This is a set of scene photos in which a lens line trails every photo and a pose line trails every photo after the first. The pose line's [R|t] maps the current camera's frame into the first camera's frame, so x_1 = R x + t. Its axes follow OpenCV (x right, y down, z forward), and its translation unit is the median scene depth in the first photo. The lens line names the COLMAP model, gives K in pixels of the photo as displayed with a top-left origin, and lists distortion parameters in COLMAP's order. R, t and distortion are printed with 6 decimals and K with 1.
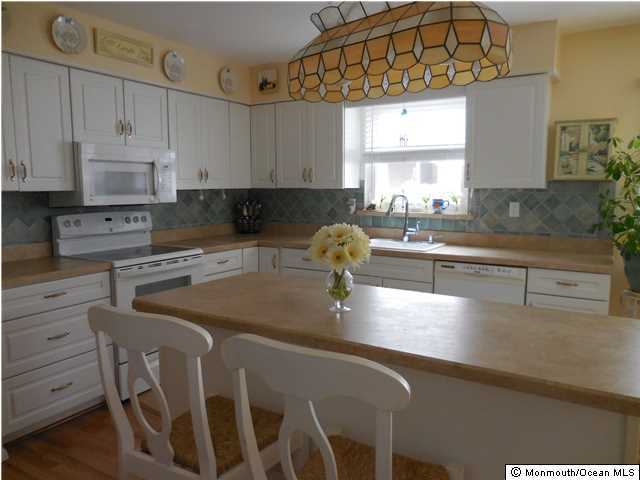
lens RADIAL K [[484.2, 0, 320.1], [0, 484.2, 240.0], [0, 0, 1]] dist [-0.014639, -0.000518]
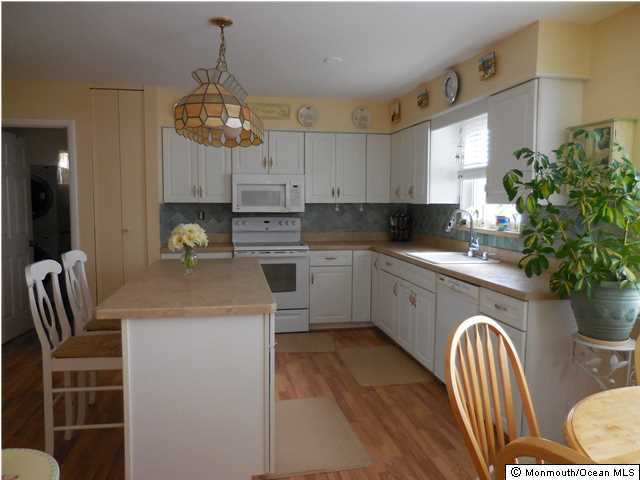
lens RADIAL K [[484.2, 0, 318.1], [0, 484.2, 240.0], [0, 0, 1]] dist [-0.014639, -0.000518]
pose [[0.670837, 0.065192, -0.738734, 0.790302], [-0.088748, 0.996027, 0.007306, -0.011513], [0.736276, 0.060660, 0.673957, 0.092970]]
